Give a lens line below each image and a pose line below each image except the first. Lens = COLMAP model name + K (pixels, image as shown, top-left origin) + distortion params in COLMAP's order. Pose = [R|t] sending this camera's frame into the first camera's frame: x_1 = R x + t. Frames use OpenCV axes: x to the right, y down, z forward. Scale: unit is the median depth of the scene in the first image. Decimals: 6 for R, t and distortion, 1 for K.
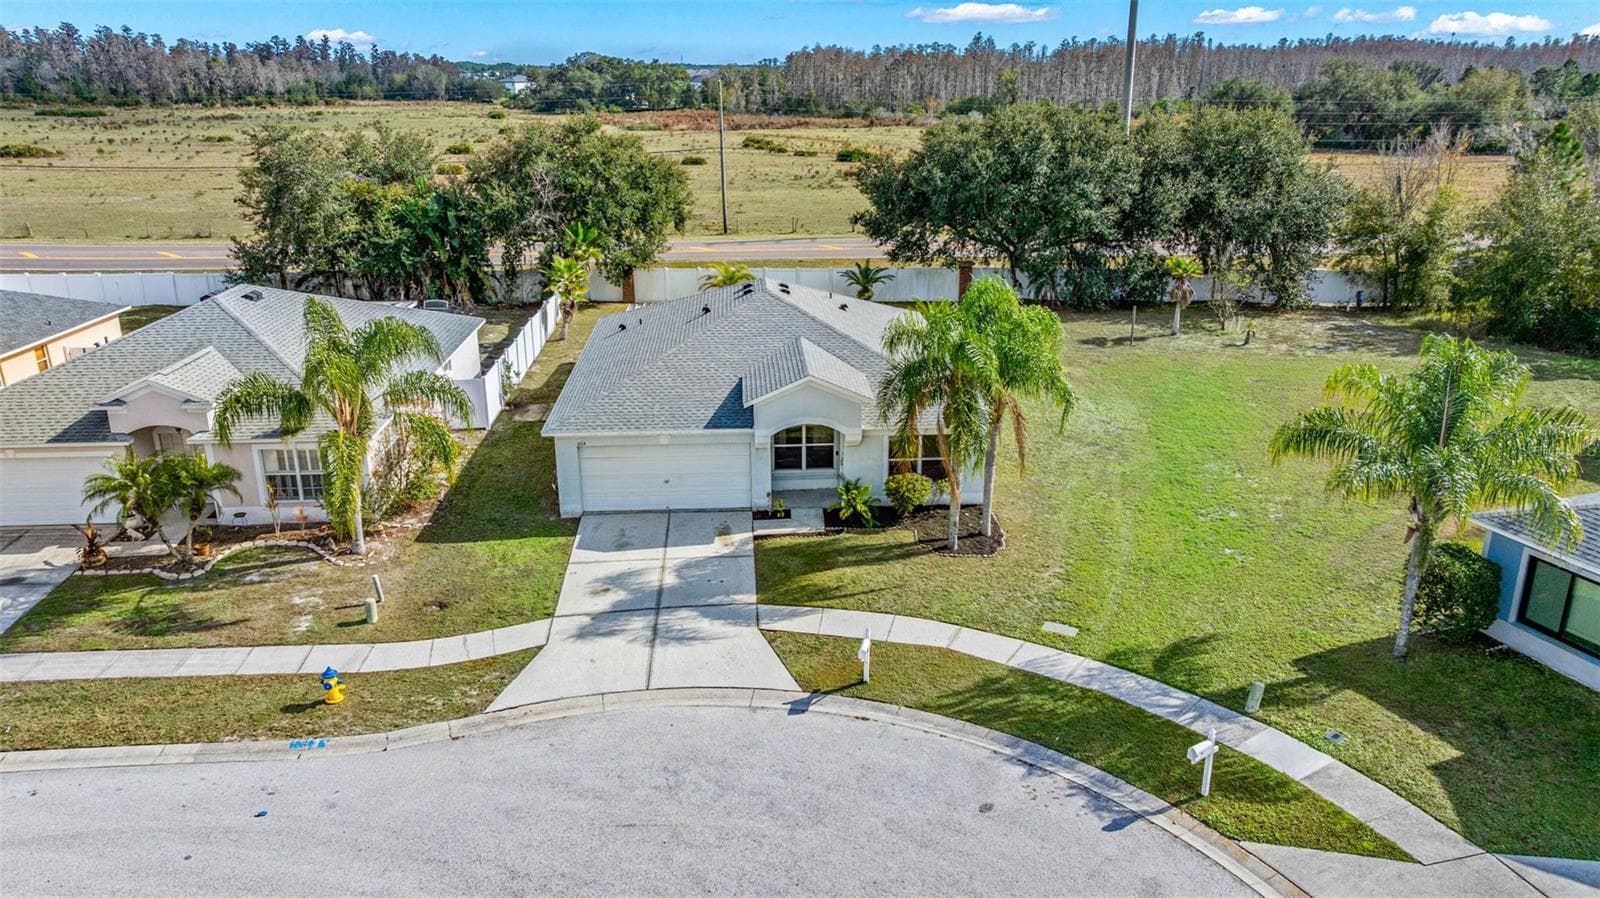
lens RADIAL K [[1110.7, 0, 825.6], [0, 1110.7, 442.1], [0, 0, 1]] dist [0.001821, 0.006097]
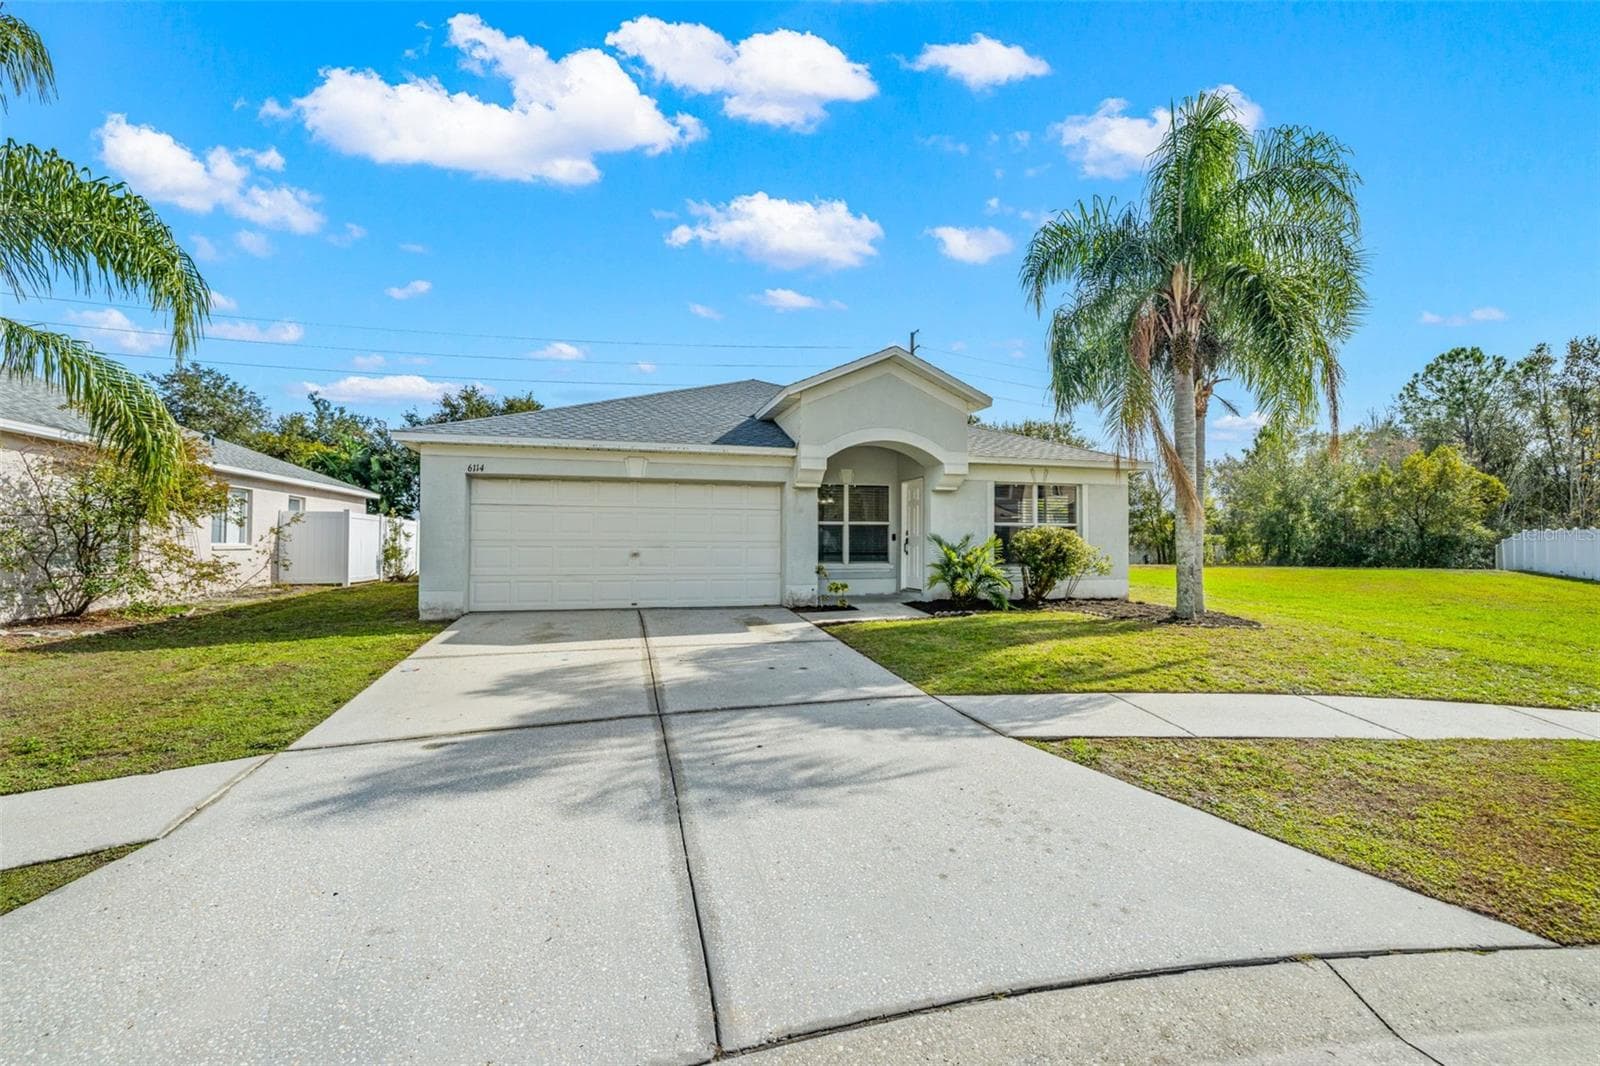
lens RADIAL K [[671.5, 0, 800.0], [0, 671.5, 533.0], [0, 0, 1]] dist [0.000875, 0.000077]
pose [[0.981126, -0.008366, 0.193189, -0.134960], [0.072755, 0.941623, -0.328713, 0.149878], [-0.179162, 0.336564, 0.924460, 0.712832]]
